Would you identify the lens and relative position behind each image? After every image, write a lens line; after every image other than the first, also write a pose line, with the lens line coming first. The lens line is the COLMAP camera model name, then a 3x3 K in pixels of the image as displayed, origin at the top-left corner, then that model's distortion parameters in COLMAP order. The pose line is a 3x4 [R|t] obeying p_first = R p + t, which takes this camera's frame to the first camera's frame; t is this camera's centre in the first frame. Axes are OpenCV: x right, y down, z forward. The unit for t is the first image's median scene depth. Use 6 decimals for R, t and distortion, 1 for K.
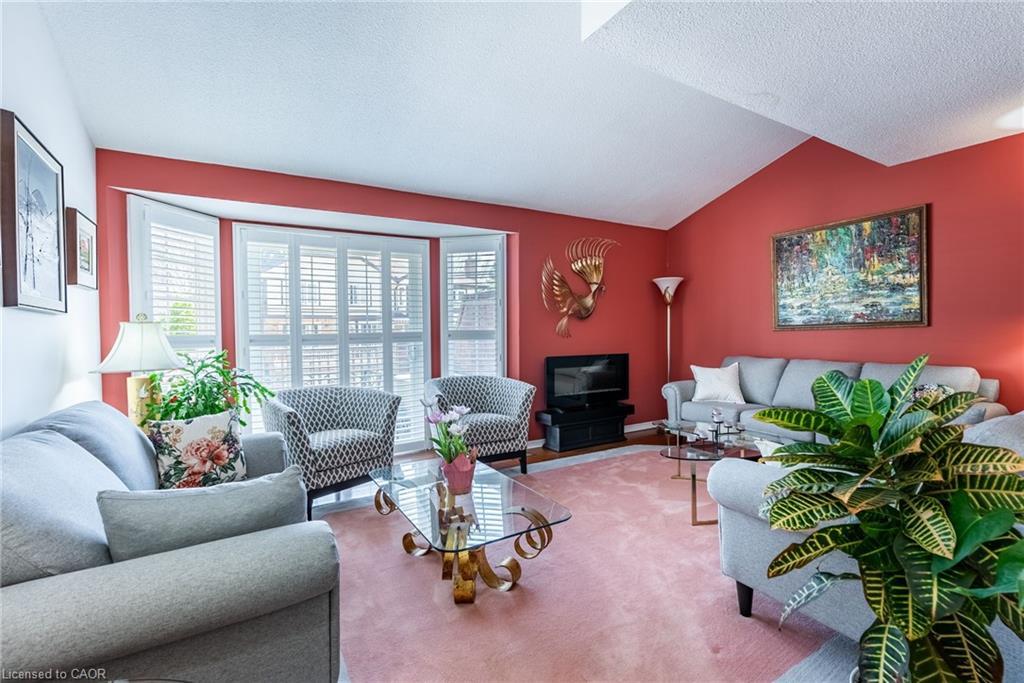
lens RADIAL K [[466.6, 0, 504.7], [0, 466.6, 340.0], [0, 0, 1]] dist [-0.000991, 0.000264]
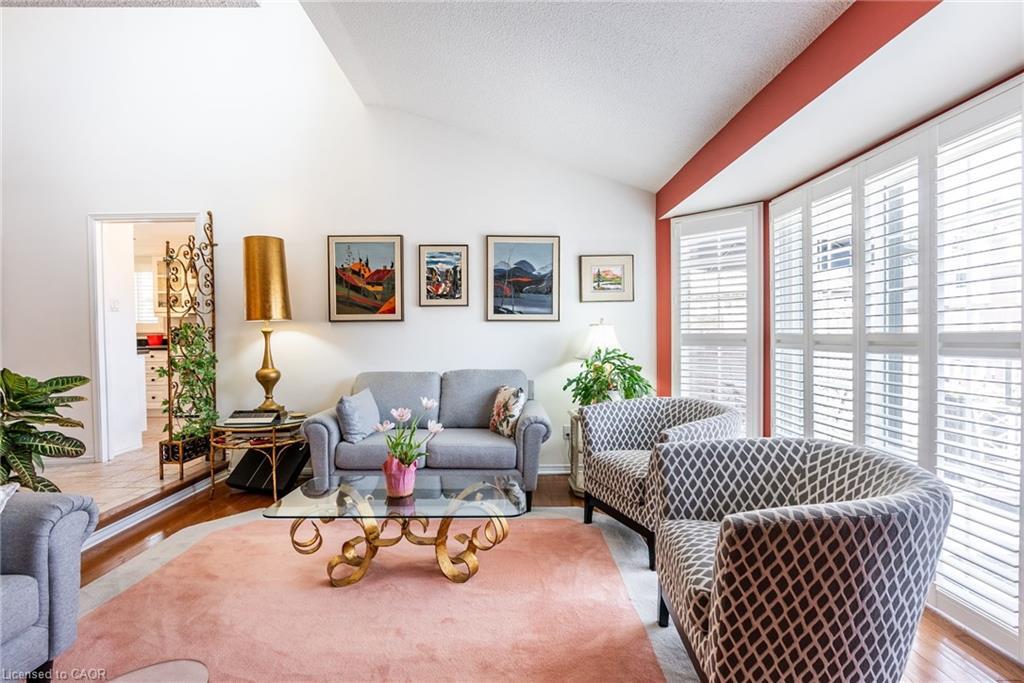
lens RADIAL K [[466.6, 0, 508.2], [0, 466.6, 344.7], [0, 0, 1]] dist [-0.000991, 0.000264]
pose [[-0.500913, 0.034092, -0.864826, 0.386228], [-0.003285, 0.999142, 0.041290, -0.023622], [0.865491, 0.023524, -0.500371, 0.966524]]
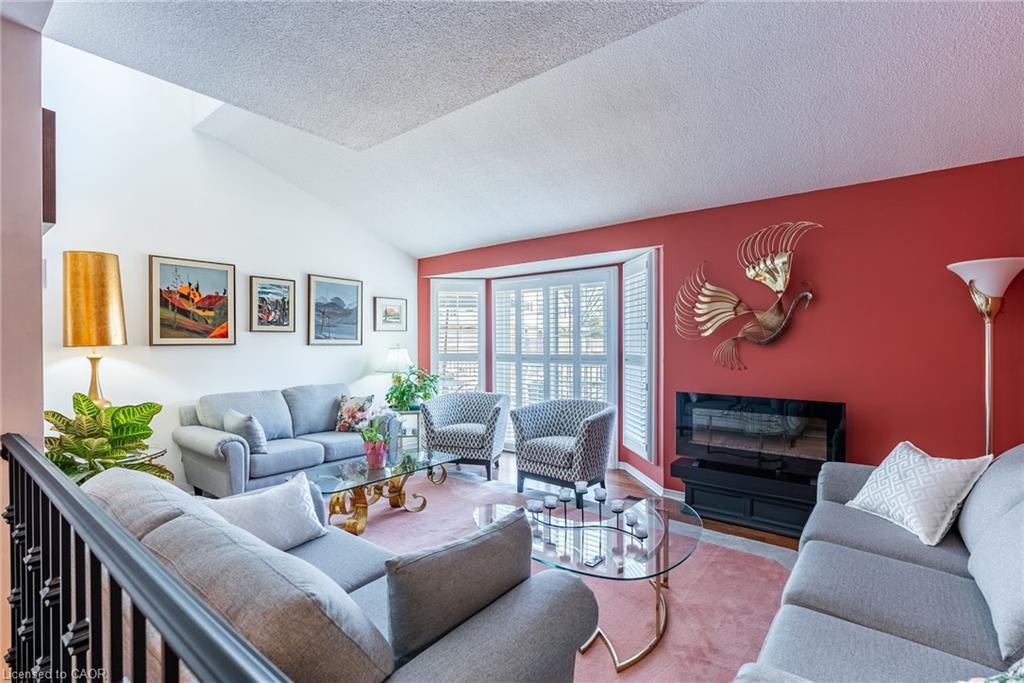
lens RADIAL K [[466.6, 0, 518.9], [0, 466.6, 341.2], [0, 0, 1]] dist [-0.000991, 0.000264]
pose [[0.362918, 0.009977, -0.931767, 0.848252], [-0.019515, 0.999805, 0.003105, -0.055578], [0.931617, 0.017056, 0.363042, 0.505206]]
